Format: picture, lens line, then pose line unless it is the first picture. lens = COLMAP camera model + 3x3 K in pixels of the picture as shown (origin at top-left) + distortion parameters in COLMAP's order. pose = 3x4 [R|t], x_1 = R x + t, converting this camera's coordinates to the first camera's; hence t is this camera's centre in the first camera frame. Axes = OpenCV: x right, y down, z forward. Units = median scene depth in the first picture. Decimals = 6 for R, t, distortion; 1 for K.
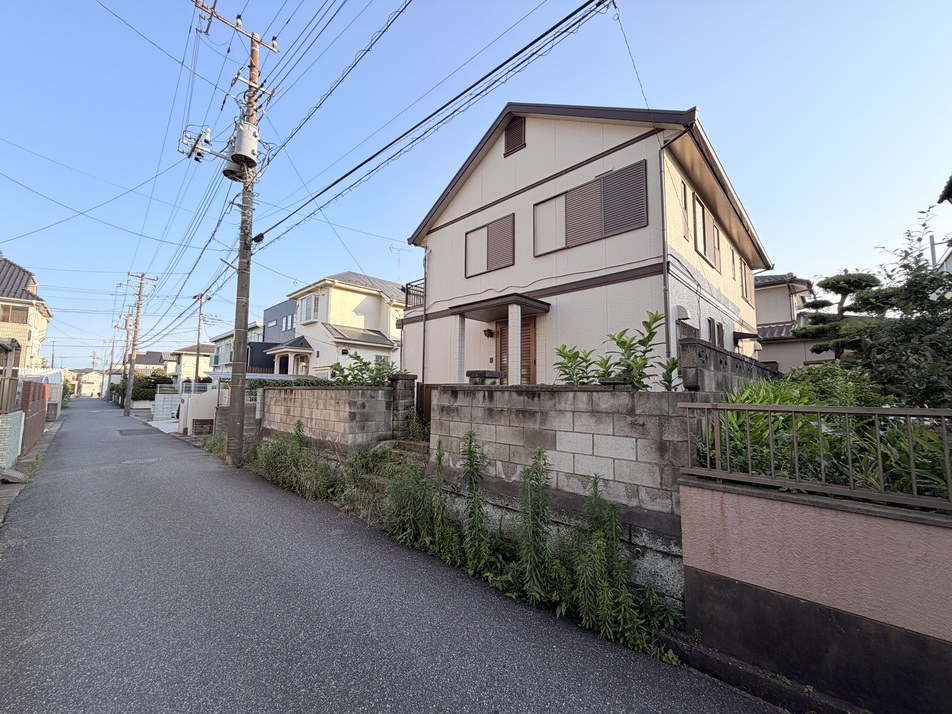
lens RADIAL K [[379.0, 0, 475.4], [0, 379.0, 359.4], [0, 0, 1]] dist [0.001379, -0.000339]
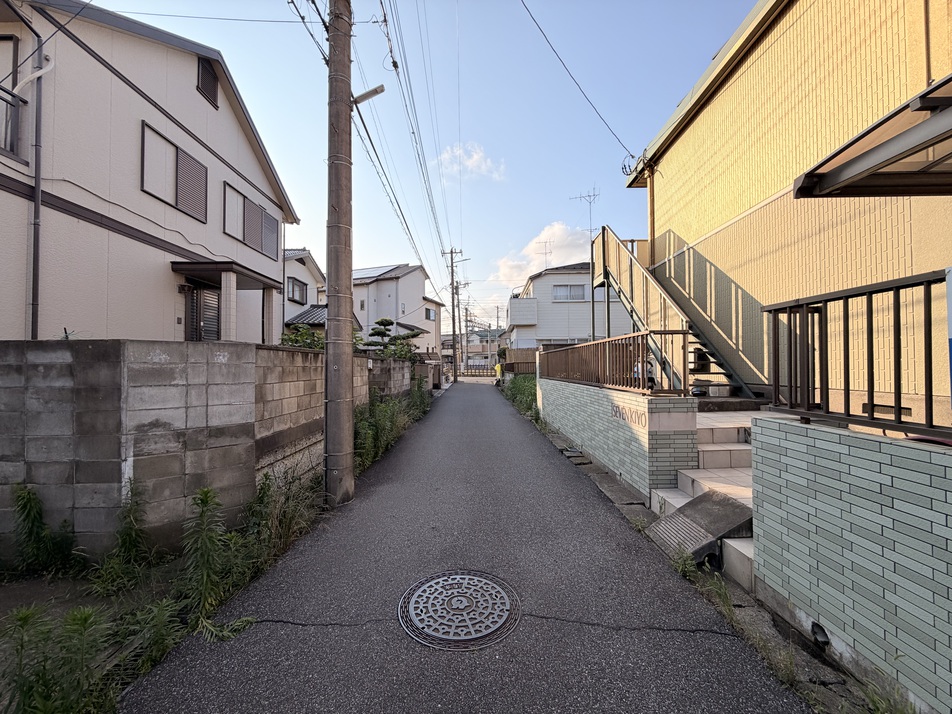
lens RADIAL K [[379.0, 0, 480.0], [0, 379.0, 356.0], [0, 0, 1]] dist [0.001379, -0.000339]
pose [[-0.704598, 0.013273, 0.709482, -1.079843], [-0.064496, 0.994489, -0.082656, 0.112734], [-0.706669, -0.103998, -0.699859, 1.187107]]
